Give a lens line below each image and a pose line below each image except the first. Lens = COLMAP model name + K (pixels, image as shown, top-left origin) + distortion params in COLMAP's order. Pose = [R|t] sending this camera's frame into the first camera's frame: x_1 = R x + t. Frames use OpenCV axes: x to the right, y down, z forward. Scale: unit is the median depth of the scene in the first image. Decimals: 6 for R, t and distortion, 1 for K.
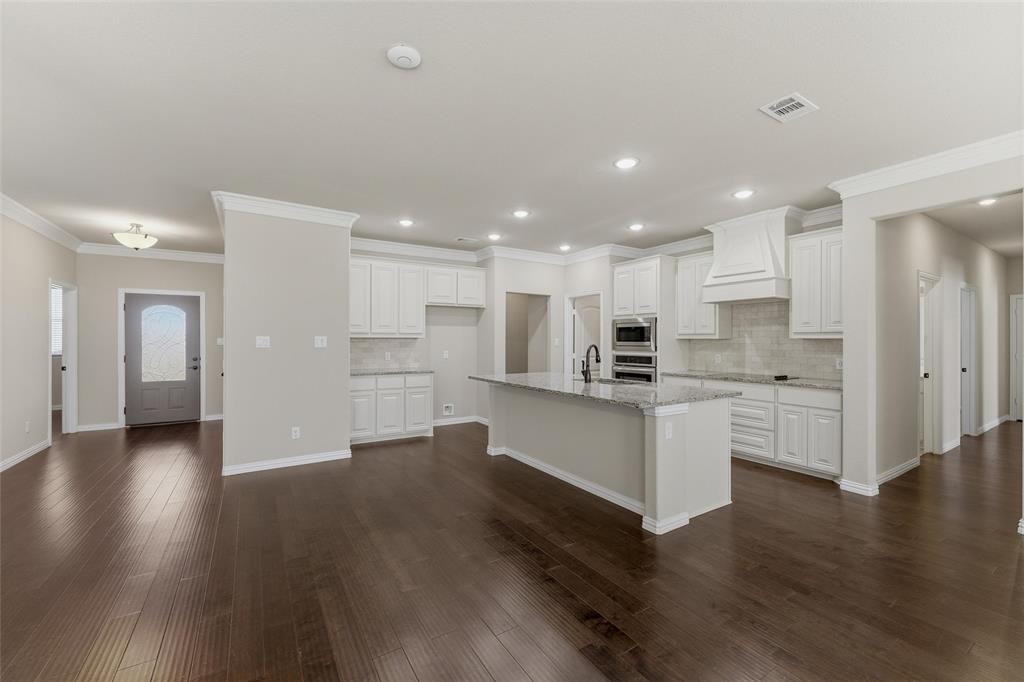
lens RADIAL K [[419.2, 0, 510.8], [0, 419.2, 341.3], [0, 0, 1]] dist [-0.007873, 0.002293]
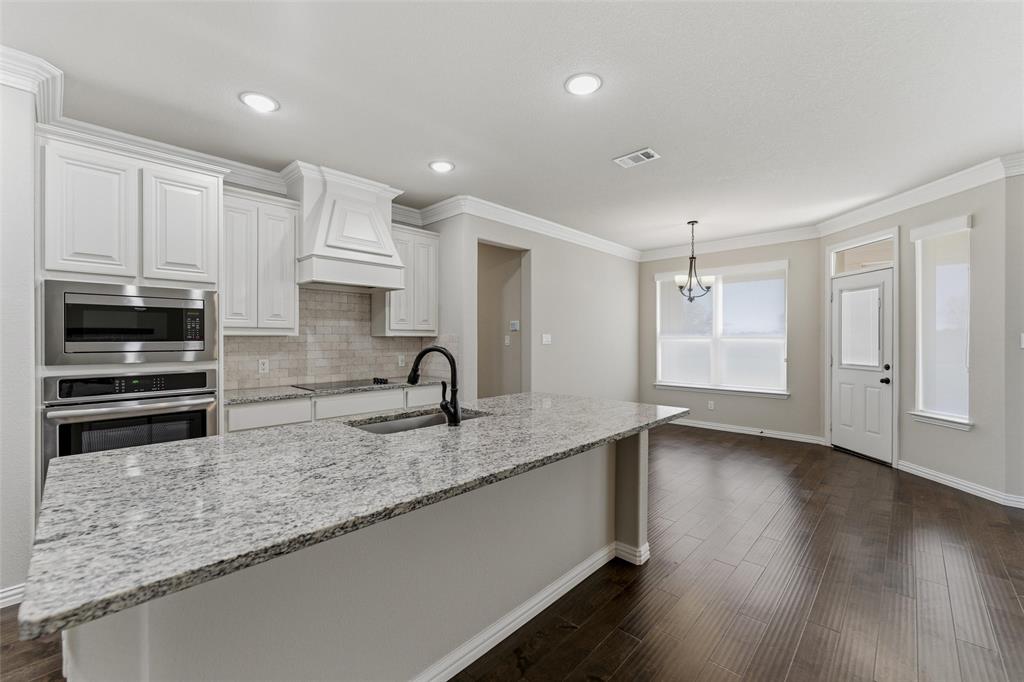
lens RADIAL K [[419.2, 0, 509.5], [0, 419.2, 339.7], [0, 0, 1]] dist [-0.007873, 0.002293]
pose [[-0.247334, -0.003927, 0.968922, -0.229560], [0.002233, 0.999987, 0.004623, -0.002173], [-0.968928, 0.003307, -0.247322, 0.808819]]
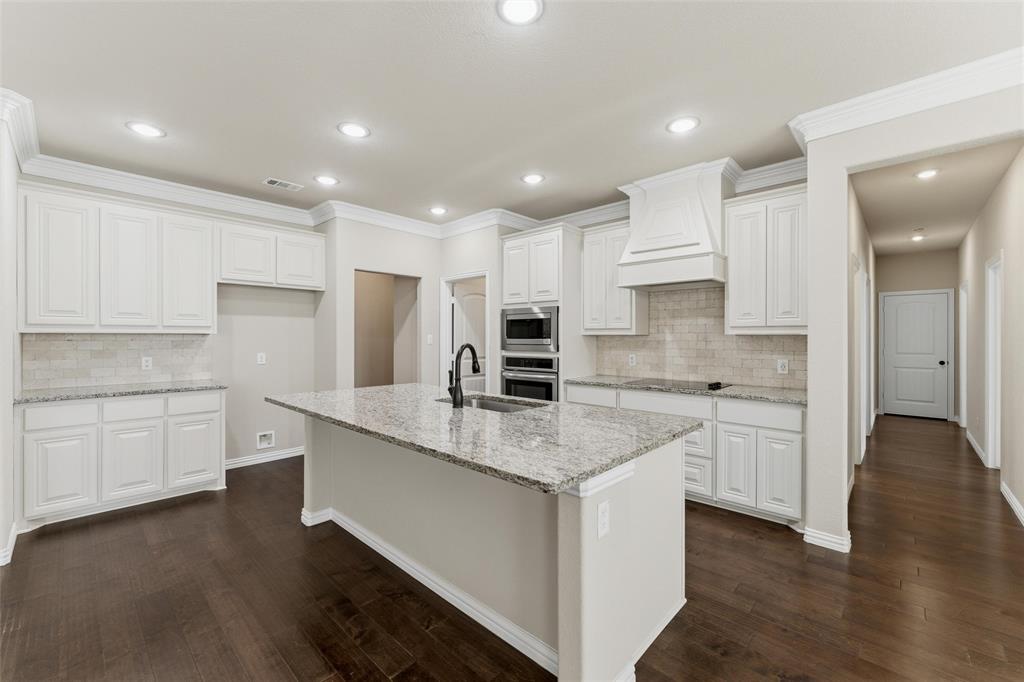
lens RADIAL K [[419.2, 0, 519.8], [0, 419.2, 337.1], [0, 0, 1]] dist [-0.007873, 0.002293]
pose [[0.963412, -0.001267, 0.268022, 0.082507], [0.001806, 0.999997, -0.001763, -0.001044], [-0.268019, 0.002182, 0.963411, 0.303379]]
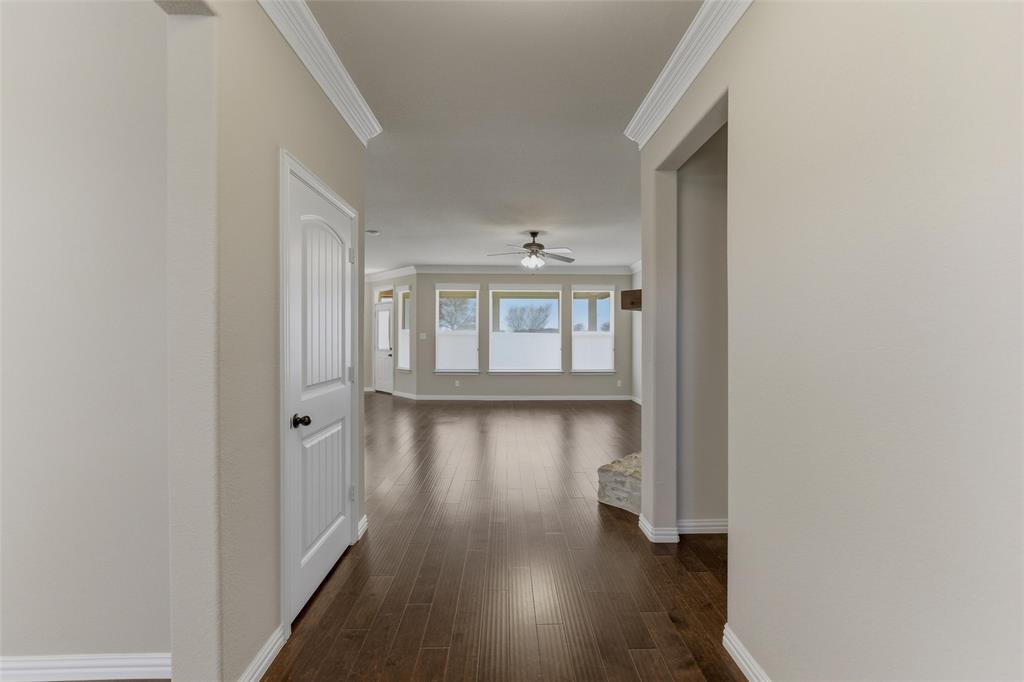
lens RADIAL K [[419.2, 0, 511.5], [0, 419.2, 338.5], [0, 0, 1]] dist [-0.007873, 0.002293]
pose [[-0.857522, -0.005914, 0.514414, -0.957360], [-0.002317, 0.999968, 0.007634, -0.000974], [-0.514442, 0.005355, -0.857508, 1.136029]]
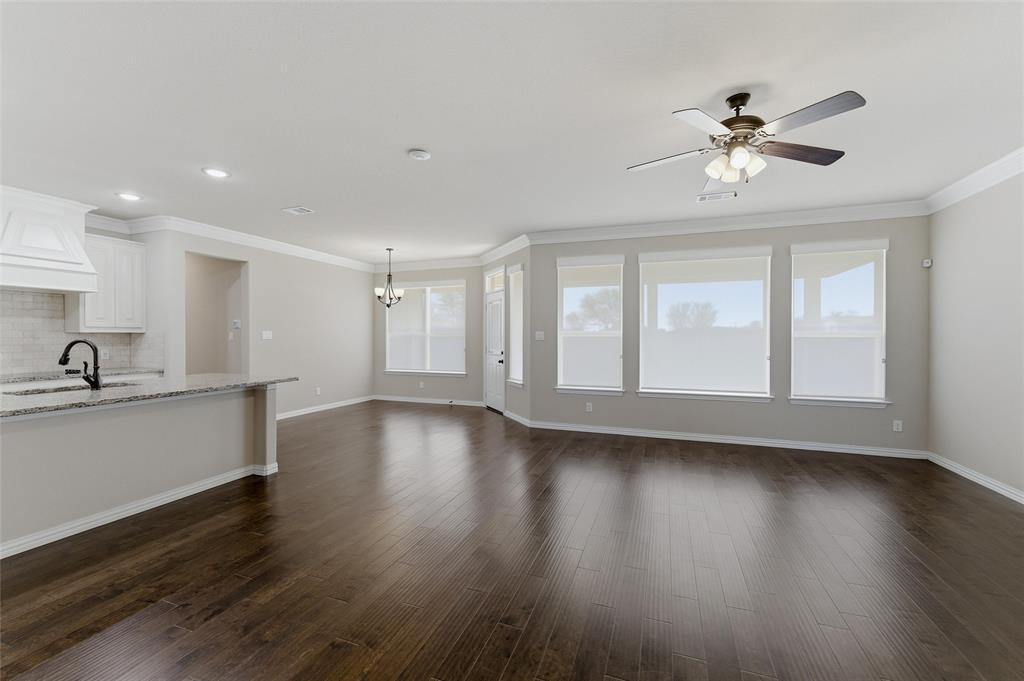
lens RADIAL K [[419.2, 0, 514.5], [0, 419.2, 340.2], [0, 0, 1]] dist [-0.007873, 0.002293]
pose [[-0.620861, -0.011058, 0.783843, -0.666196], [0.000509, 0.999895, 0.014509, -0.001532], [-0.783921, 0.009407, -0.620790, 0.669767]]
